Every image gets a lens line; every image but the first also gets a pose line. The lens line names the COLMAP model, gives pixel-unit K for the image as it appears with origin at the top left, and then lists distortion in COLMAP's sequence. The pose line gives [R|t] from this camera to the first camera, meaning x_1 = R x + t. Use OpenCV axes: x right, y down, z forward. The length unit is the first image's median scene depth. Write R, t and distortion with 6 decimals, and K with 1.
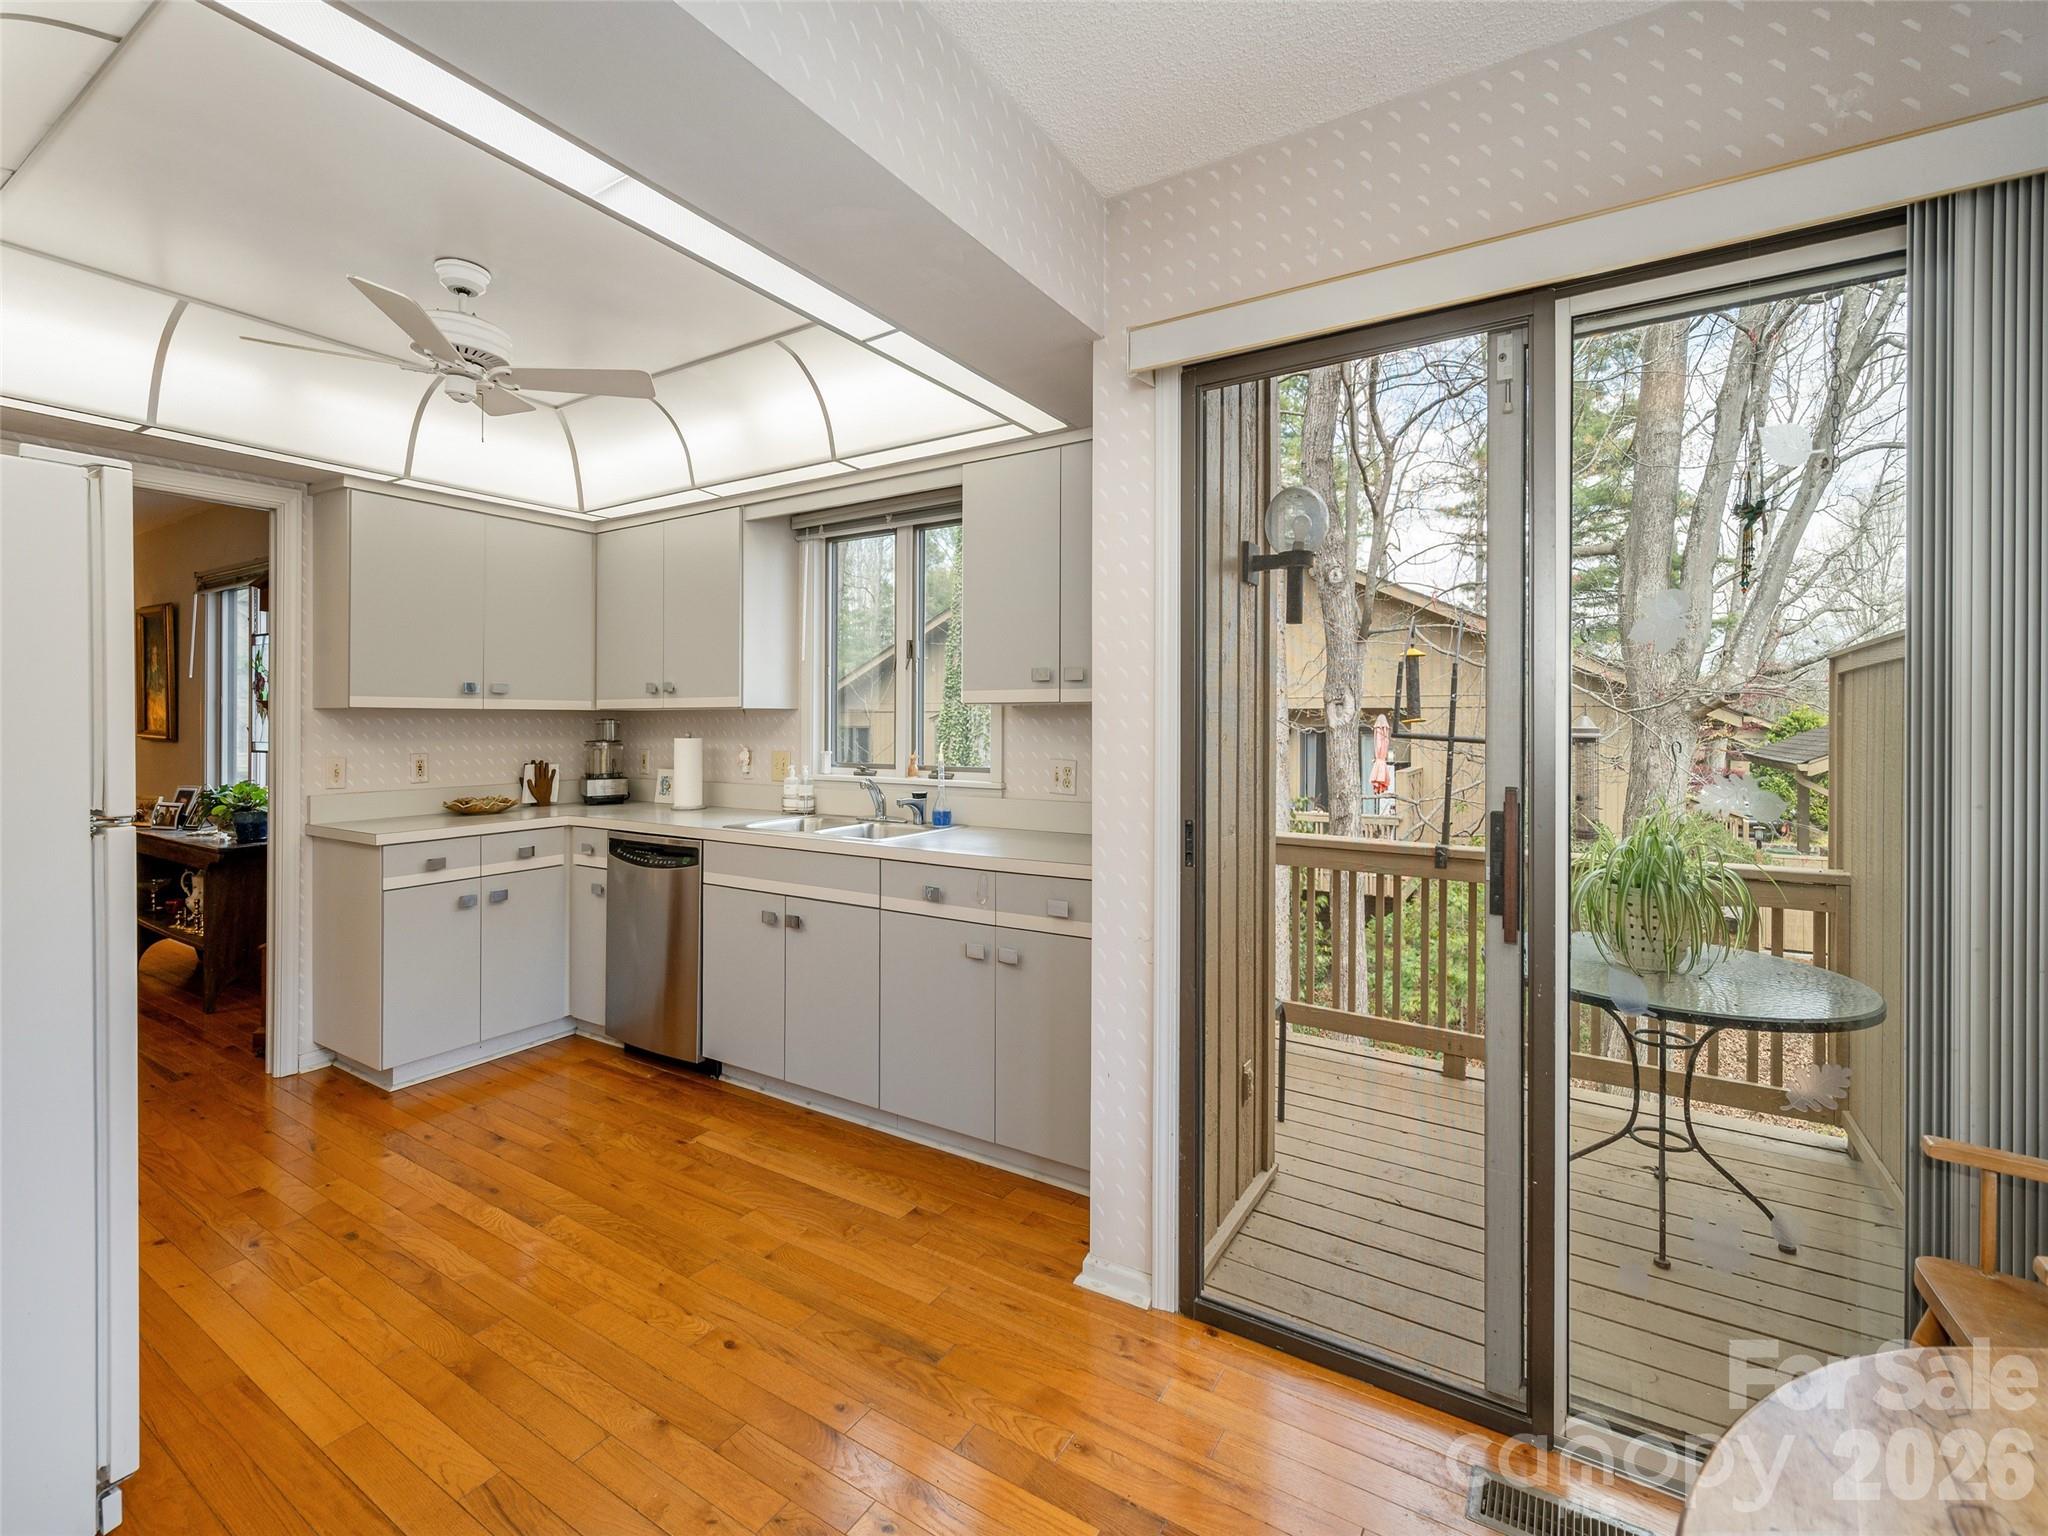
lens RADIAL K [[900.5, 0, 1016.8], [0, 900.5, 695.7], [0, 0, 1]] dist [0.001452, -0.000130]
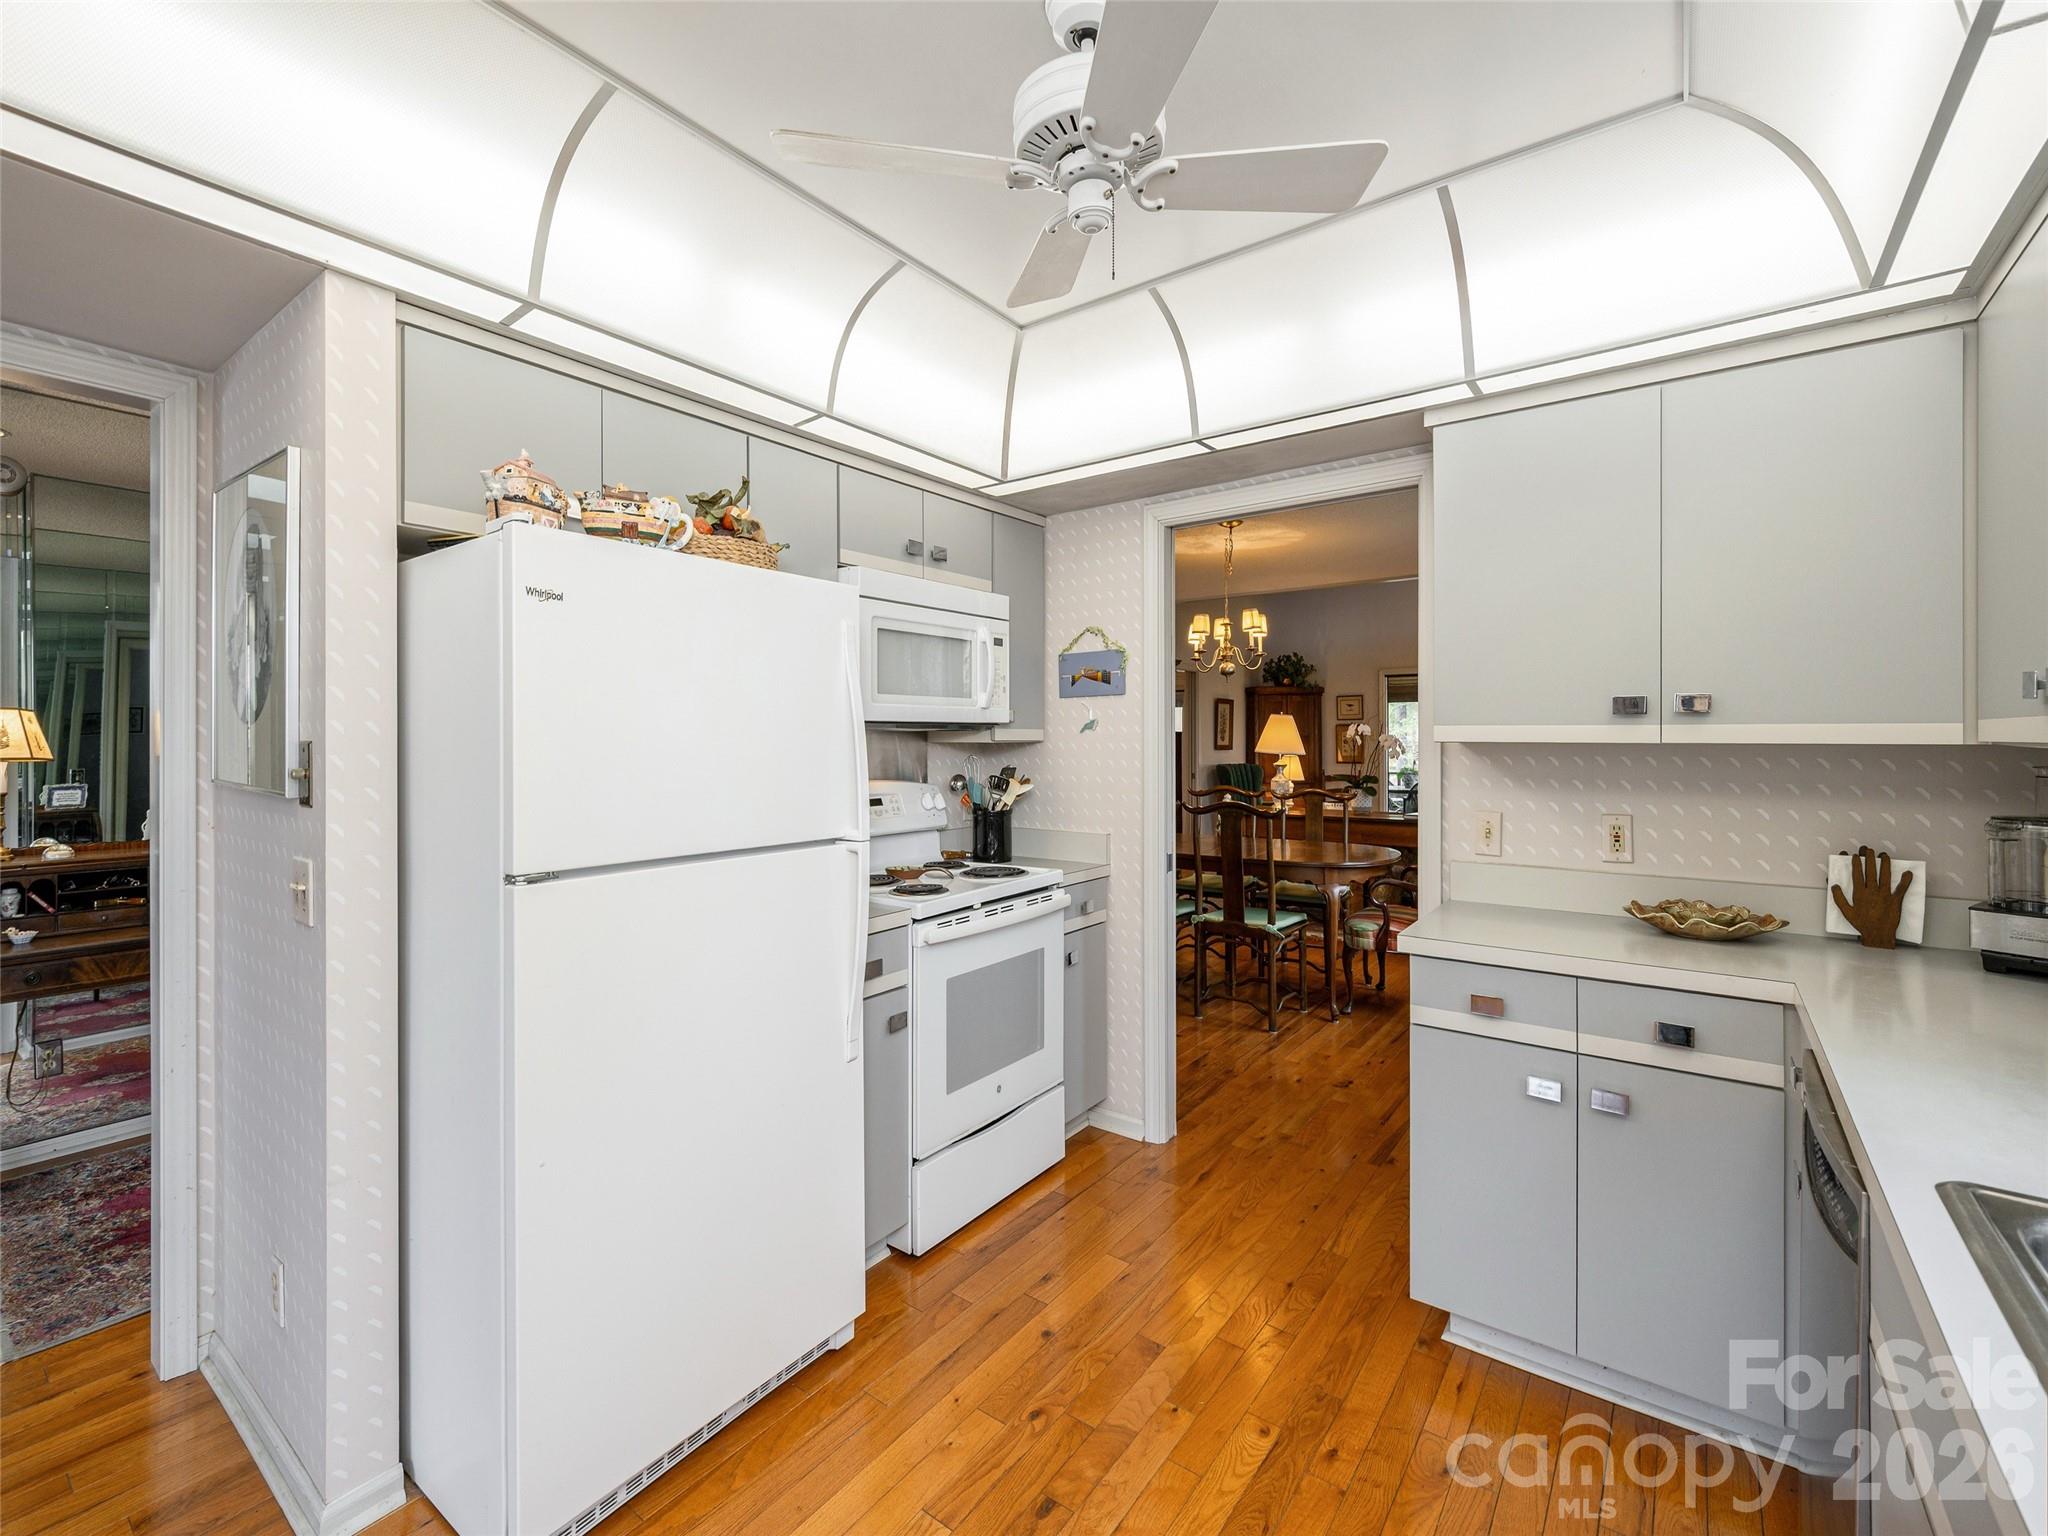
lens RADIAL K [[892.8, 0, 1024.5], [0, 892.8, 733.2], [0, 0, 1]] dist [0.000780, -0.000089]
pose [[-0.077044, -0.001883, -0.997026, -0.029291], [0.028126, 0.999596, -0.004062, 0.000158], [0.996631, -0.028355, -0.076960, 0.699336]]
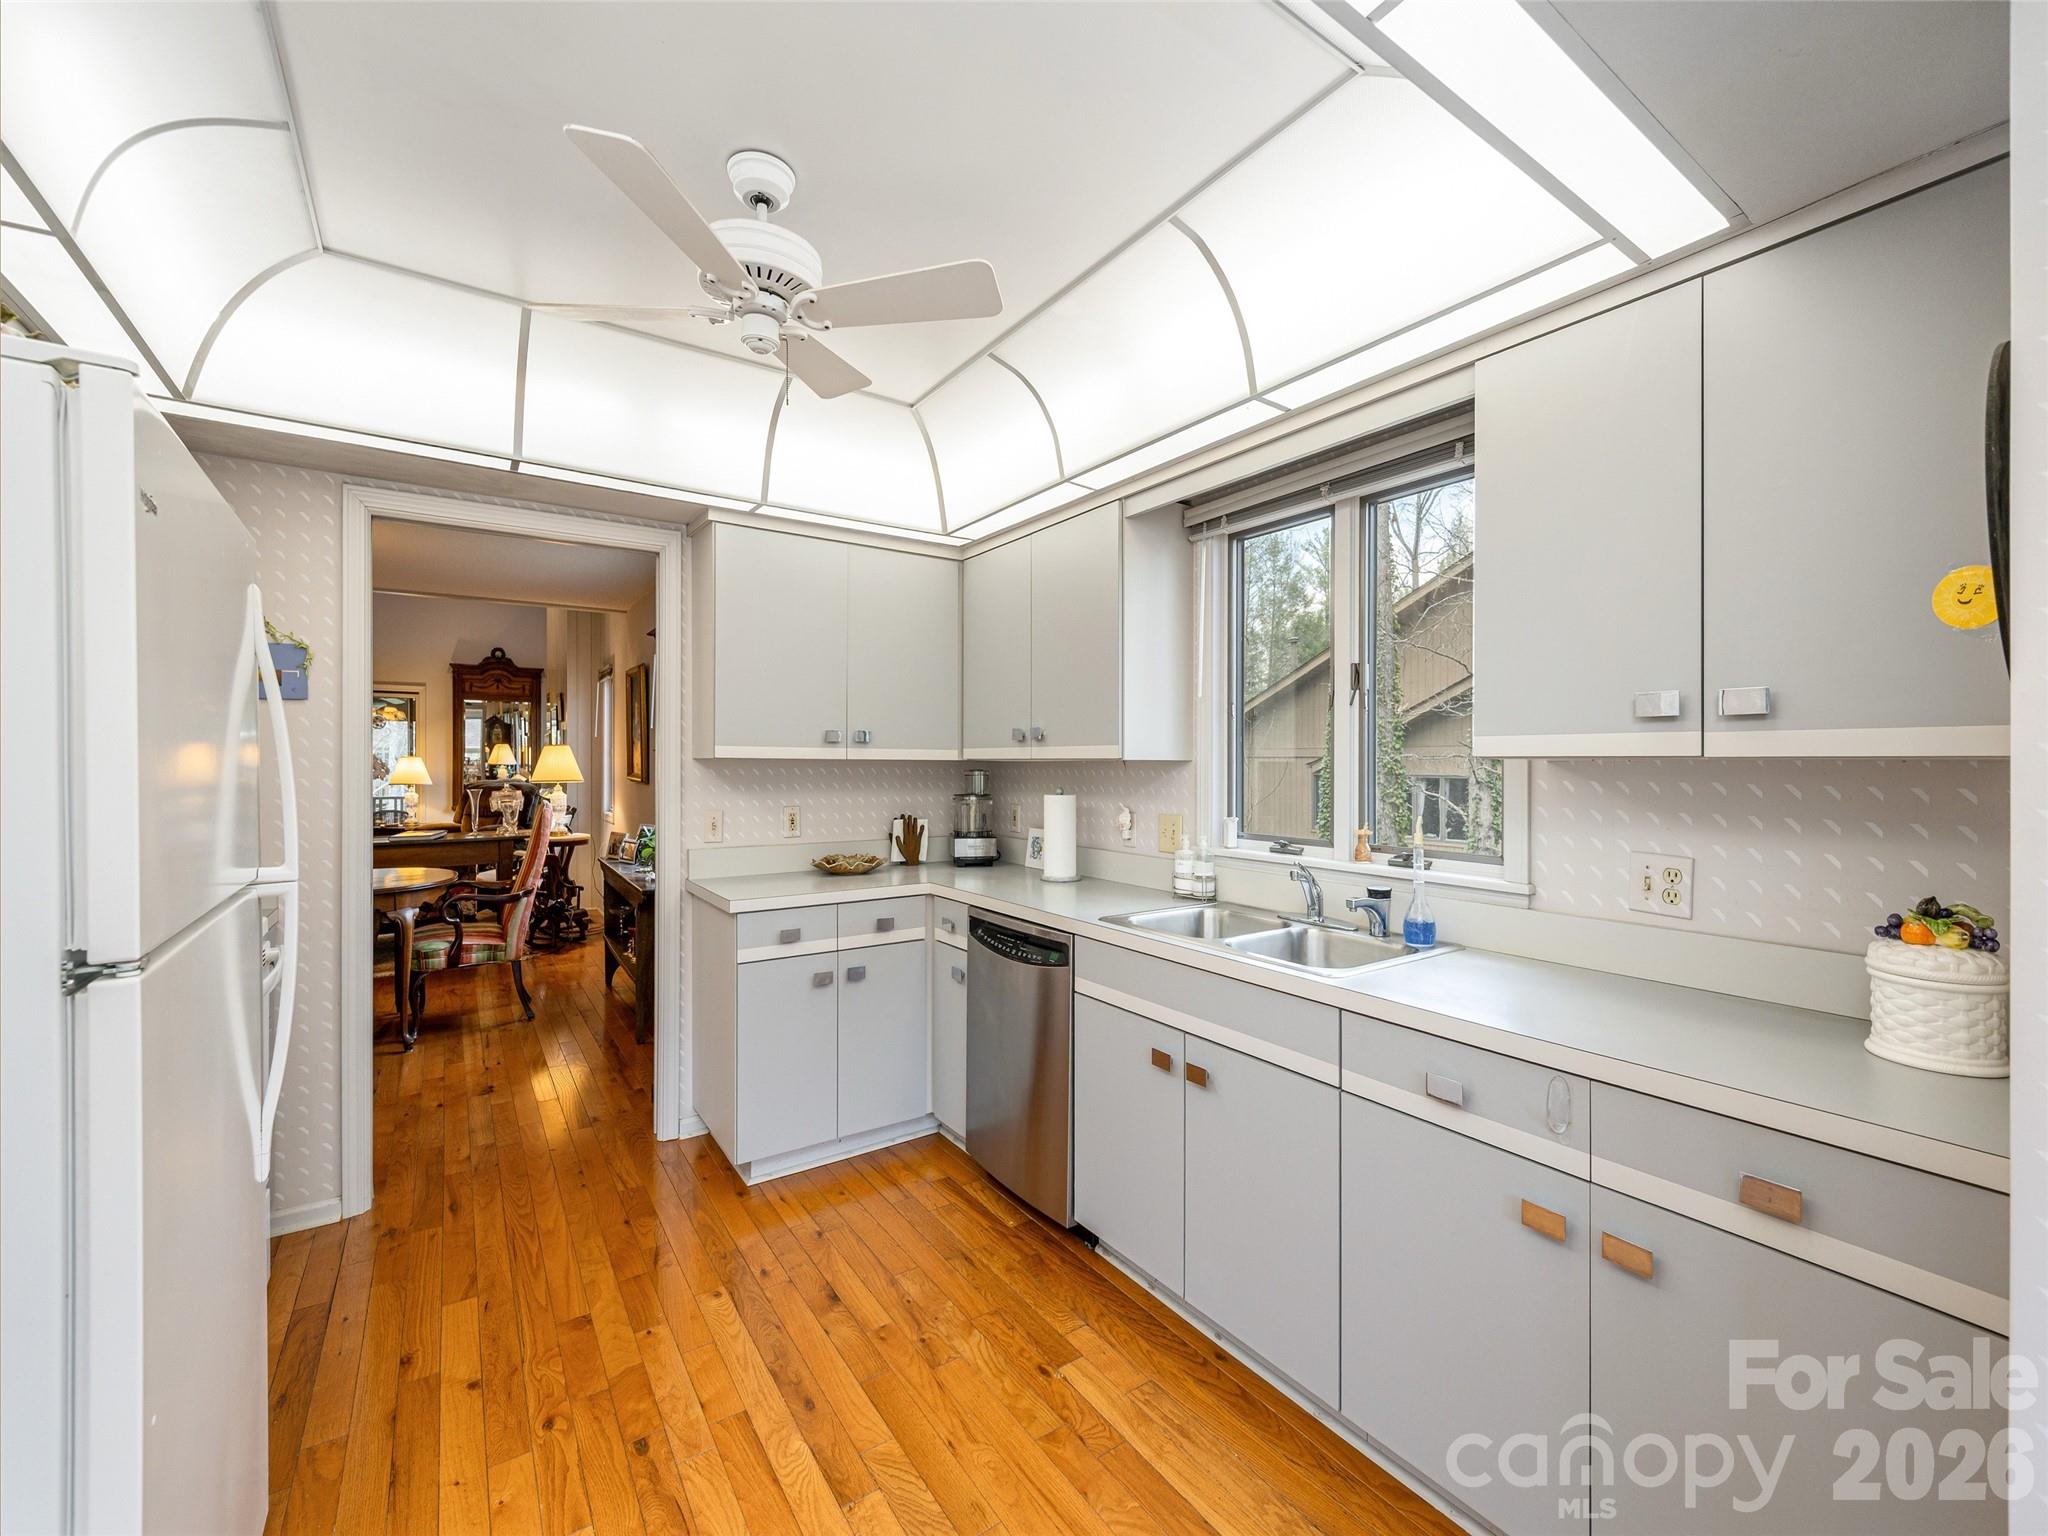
lens RADIAL K [[837.0, 0, 1028.1], [0, 837.0, 754.9], [0, 0, 1]] dist [0.001277, 0.000184]
pose [[0.919726, 0.002755, -0.392551, -0.100866], [0.003938, 0.999860, 0.016245, -0.002910], [0.392541, -0.016486, 0.919587, 0.317597]]
